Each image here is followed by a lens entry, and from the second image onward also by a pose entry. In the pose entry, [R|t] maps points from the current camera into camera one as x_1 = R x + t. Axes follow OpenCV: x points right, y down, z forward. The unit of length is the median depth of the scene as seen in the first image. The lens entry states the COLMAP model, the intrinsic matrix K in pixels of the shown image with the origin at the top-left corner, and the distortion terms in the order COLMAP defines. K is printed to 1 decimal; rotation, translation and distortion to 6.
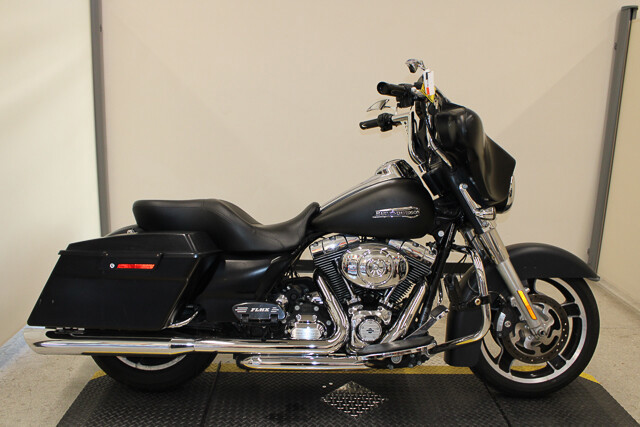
lens RADIAL K [[547.5, 0, 319.8], [0, 547.5, 216.3], [0, 0, 1]] dist [-0.123324, 0.007850]
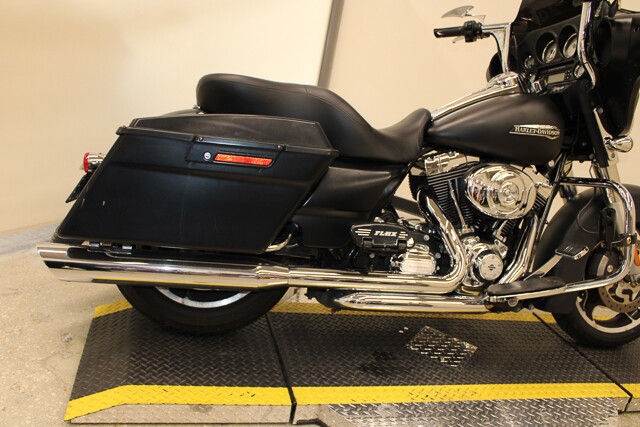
lens RADIAL K [[547.5, 0, 319.1], [0, 547.5, 217.8], [0, 0, 1]] dist [-0.123324, 0.007850]
pose [[0.966096, 0.074444, 0.247219, -0.365948], [-0.098744, 0.991269, 0.087382, 0.084354], [-0.238556, -0.108831, 0.965011, 0.254817]]
